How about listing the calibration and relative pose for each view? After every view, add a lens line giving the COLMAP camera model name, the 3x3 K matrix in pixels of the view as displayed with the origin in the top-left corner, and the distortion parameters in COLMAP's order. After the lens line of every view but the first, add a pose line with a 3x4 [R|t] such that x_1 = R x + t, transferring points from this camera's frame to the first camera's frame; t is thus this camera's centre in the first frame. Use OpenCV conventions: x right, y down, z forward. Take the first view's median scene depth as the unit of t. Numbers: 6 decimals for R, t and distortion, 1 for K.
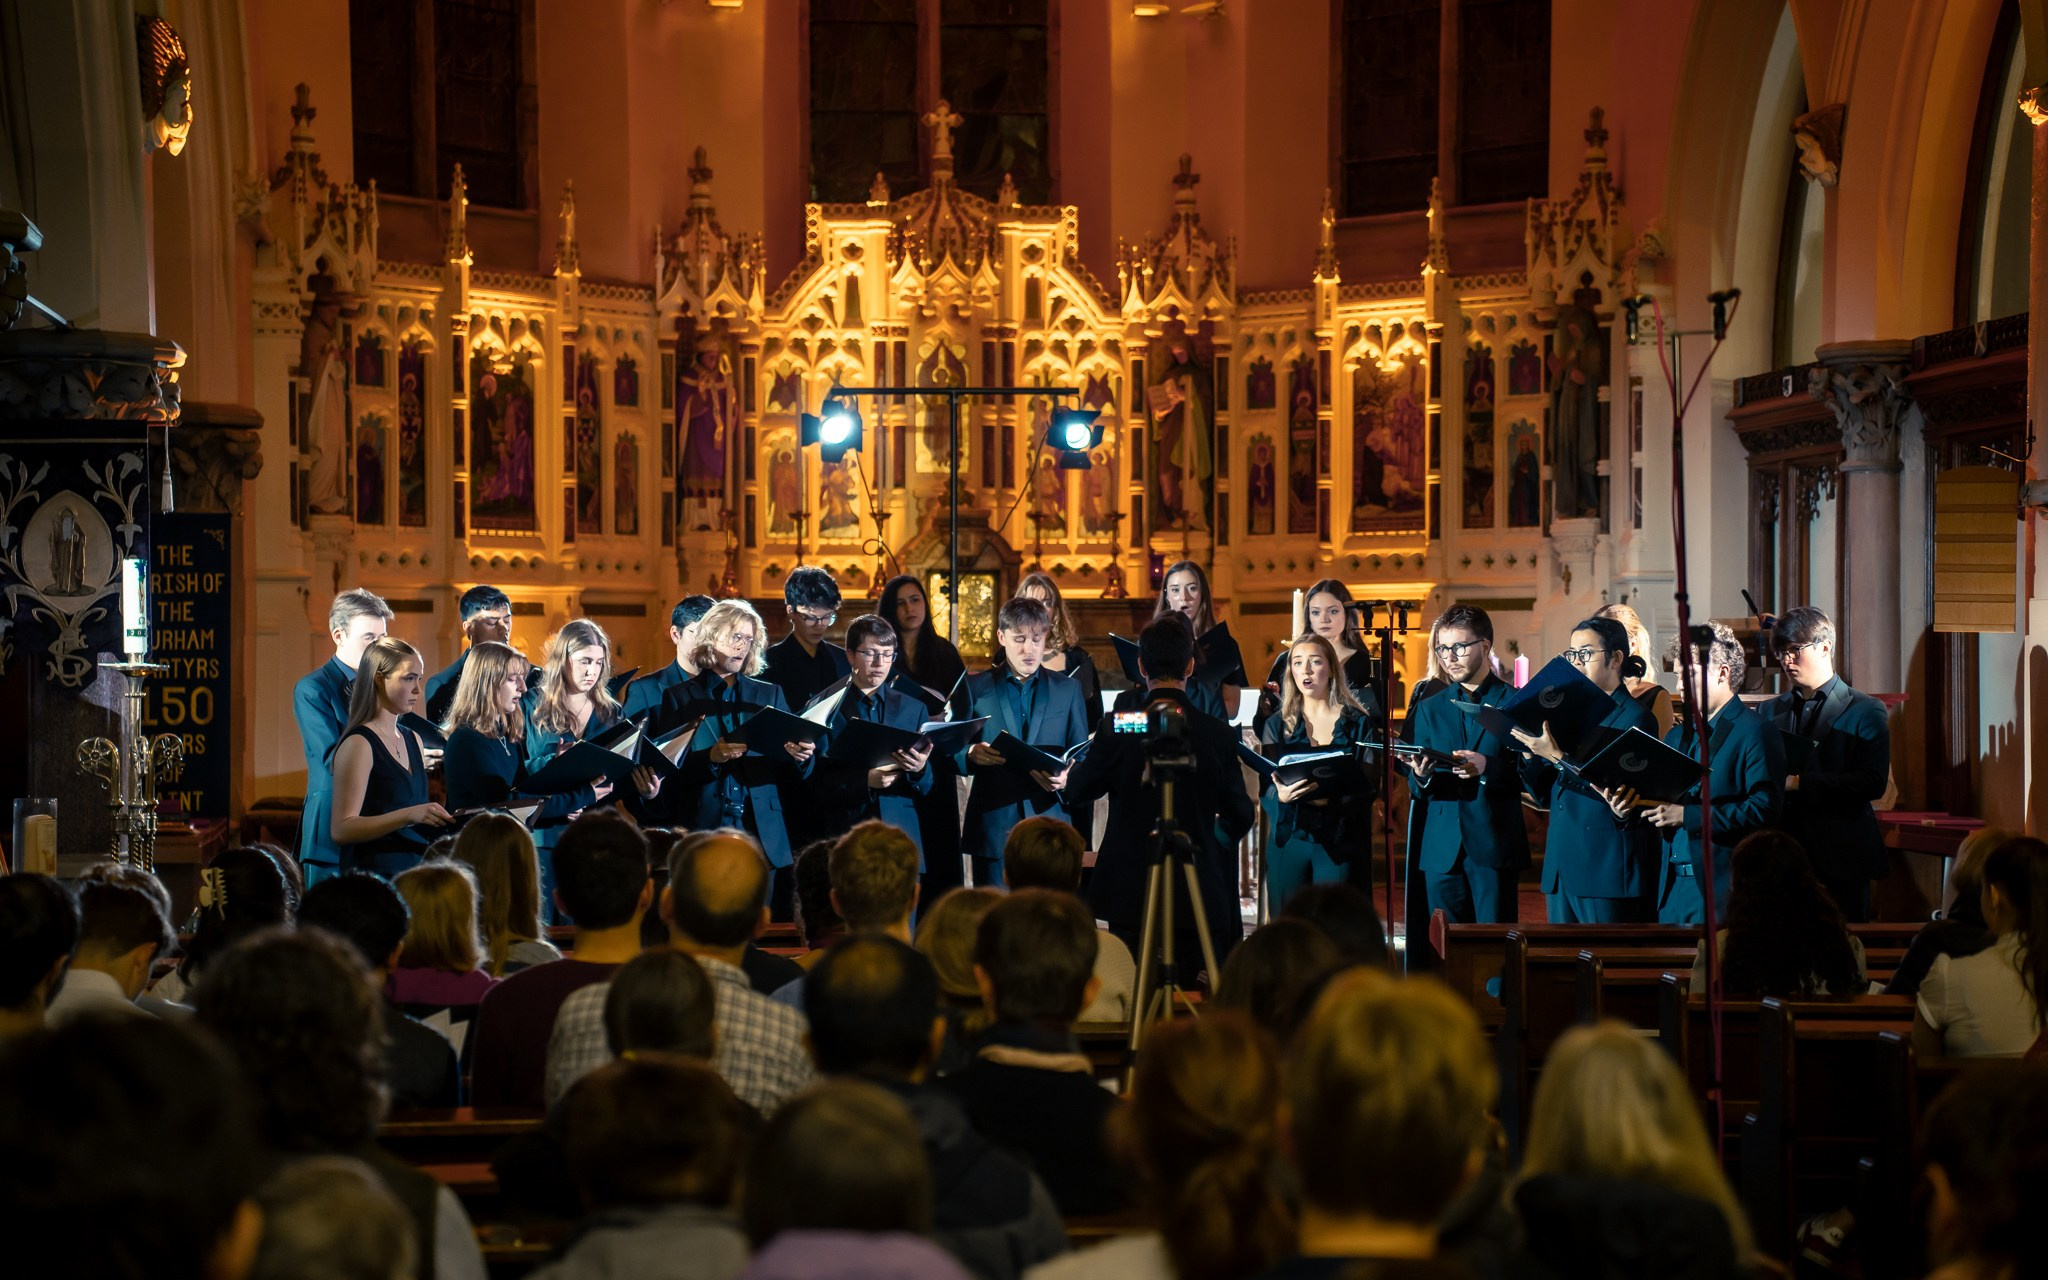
lens RADIAL K [[4365.4, 0, 1024.5], [0, 4365.4, 618.8], [0, 0, 1]] dist [0.639443, 0.000000]
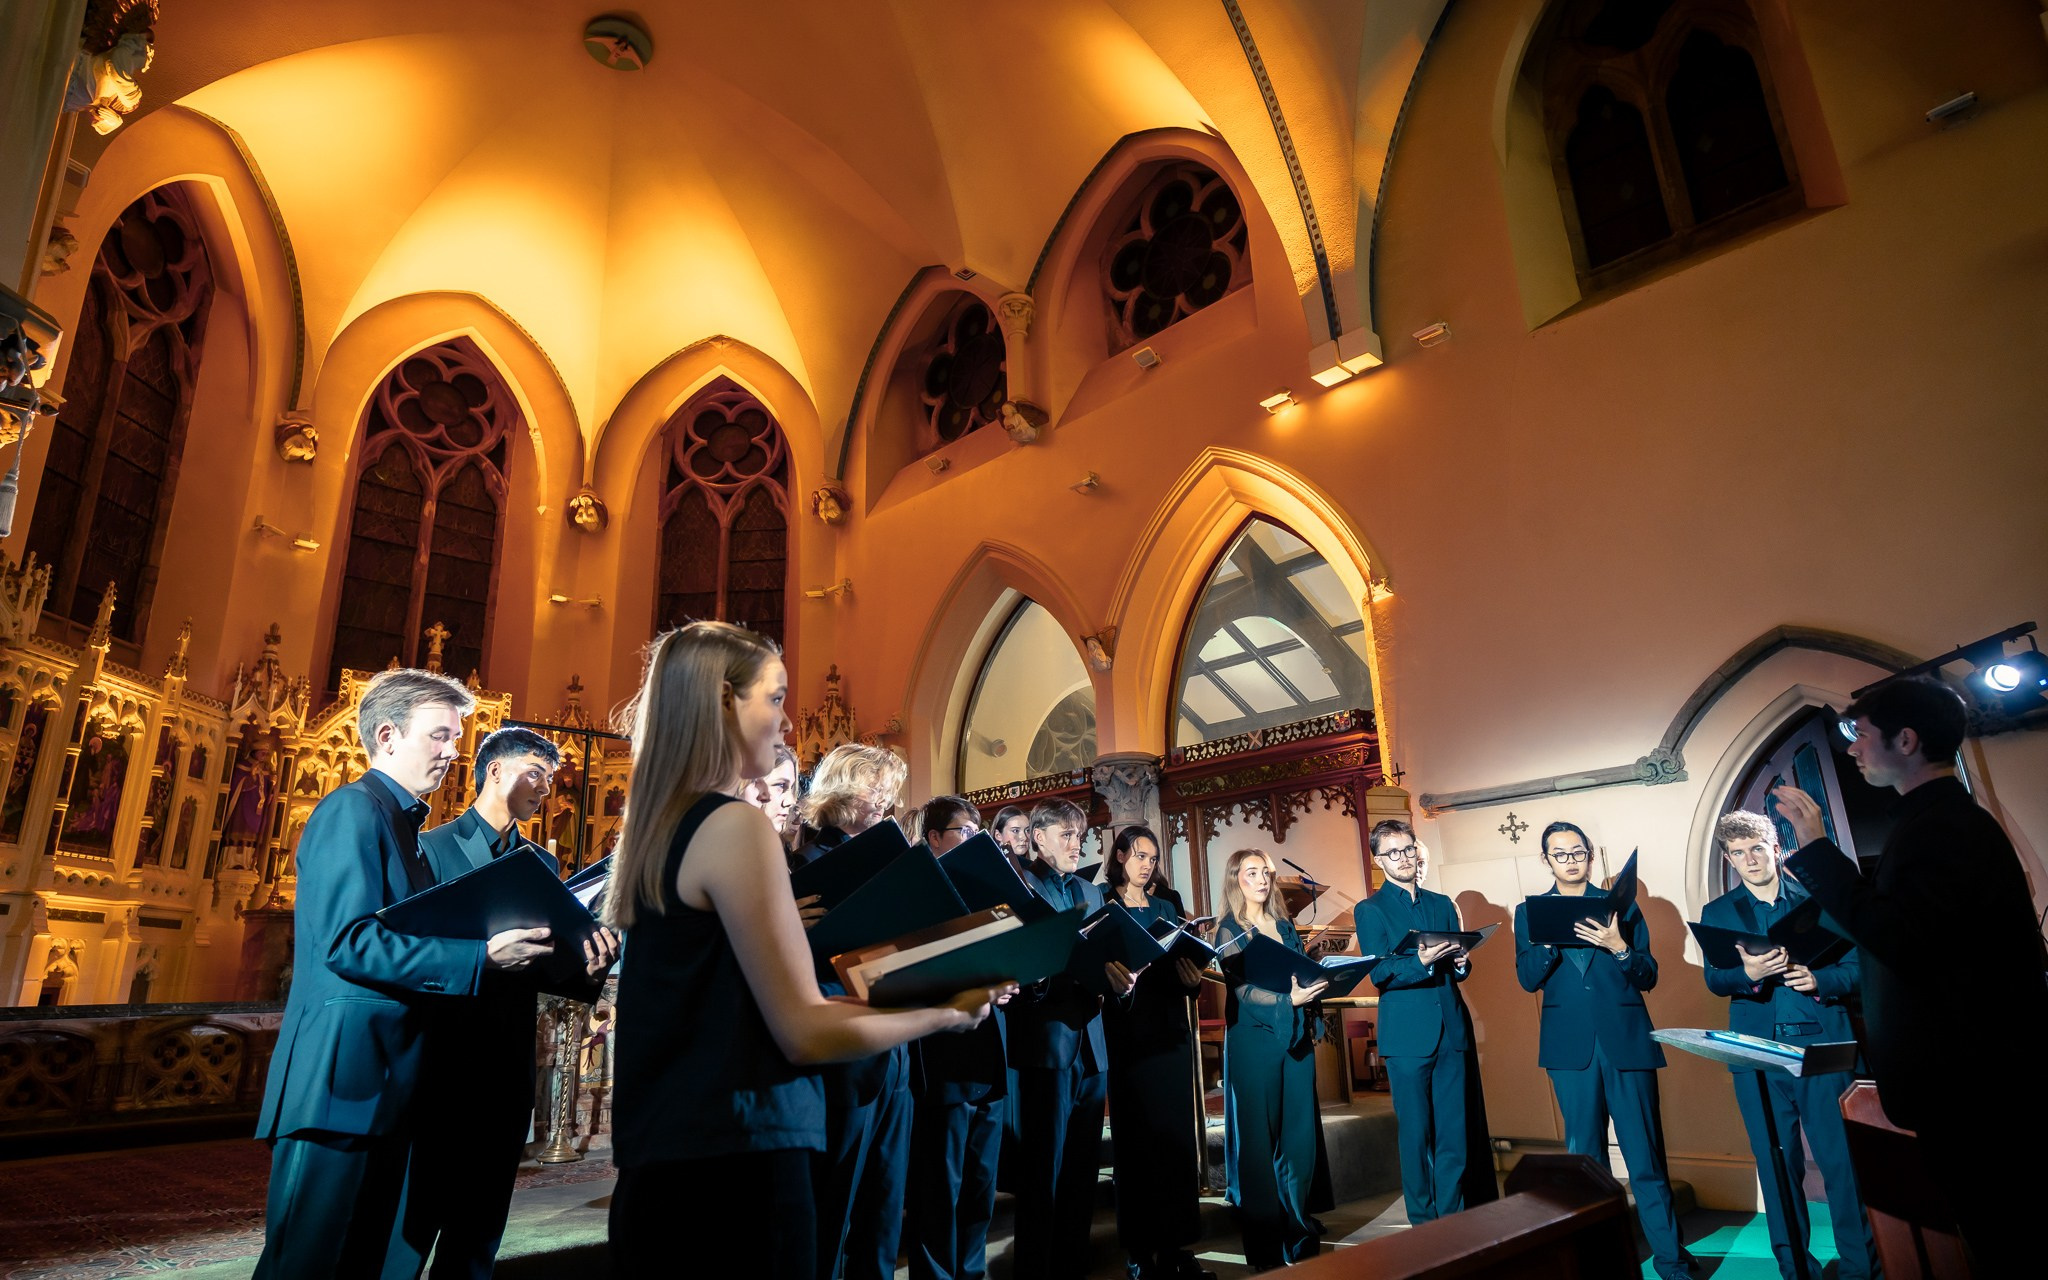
lens RADIAL K [[1197.6, 0, 1025.9], [0, 1197.6, 614.1], [0, 0, 1]] dist [-0.048155, 0.048099]
pose [[0.785121, 0.171464, 0.595135, -0.116939], [0.024754, 0.951458, -0.306781, 0.026338], [-0.618848, 0.255592, 0.742765, 0.529133]]
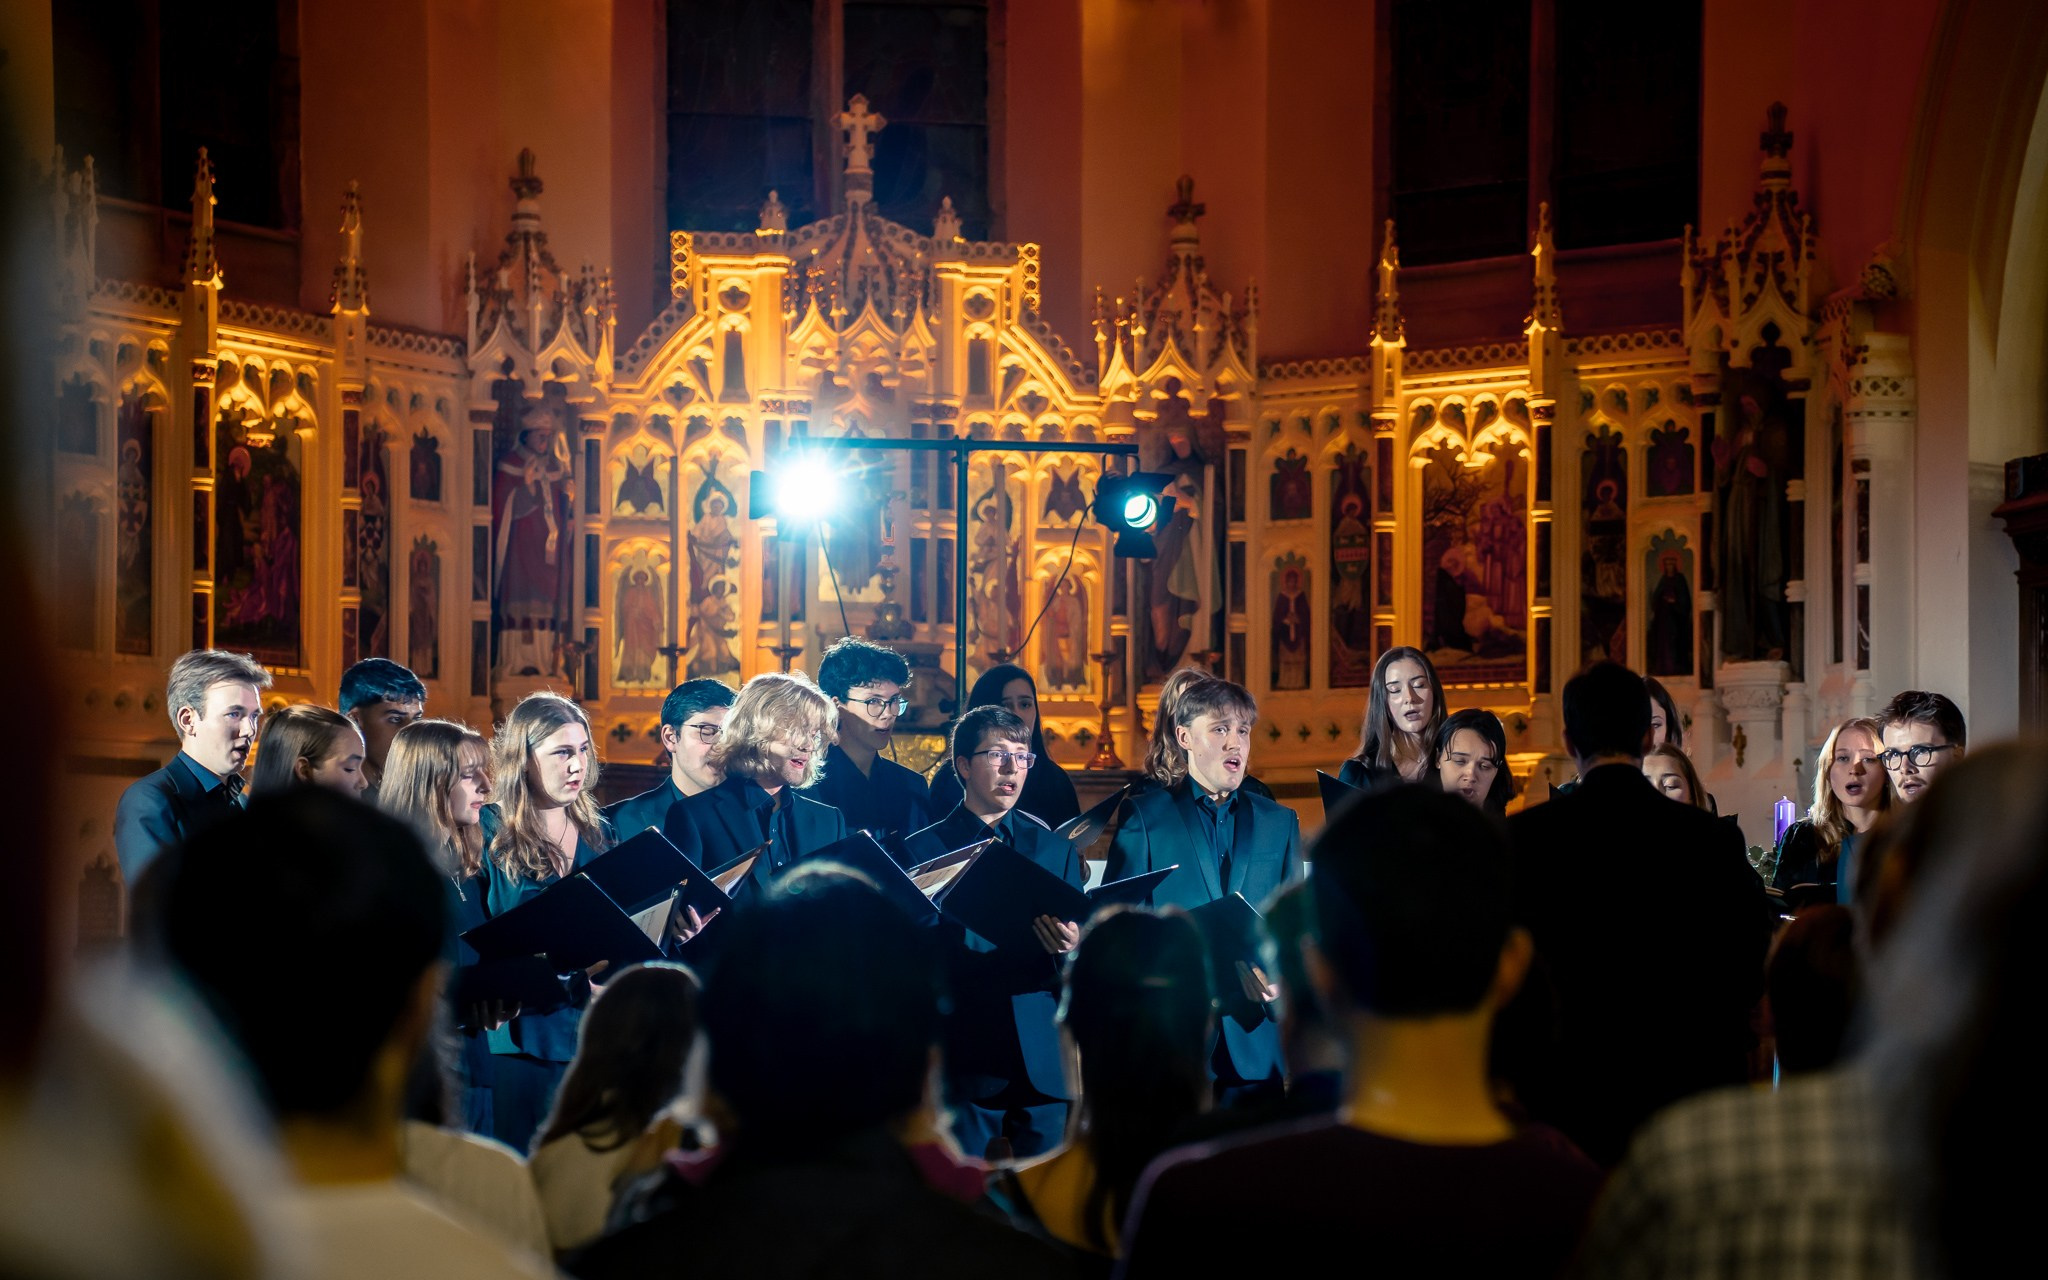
lens RADIAL K [[5019.3, 0, 1025.2], [0, 5019.3, 722.5], [0, 0, 1]] dist [0.578947, 0.000000]
pose [[0.996497, 0.009984, 0.083032, -0.061224], [-0.006412, 0.999047, -0.043169, 0.023161], [-0.083383, 0.042485, 0.995611, 0.167294]]
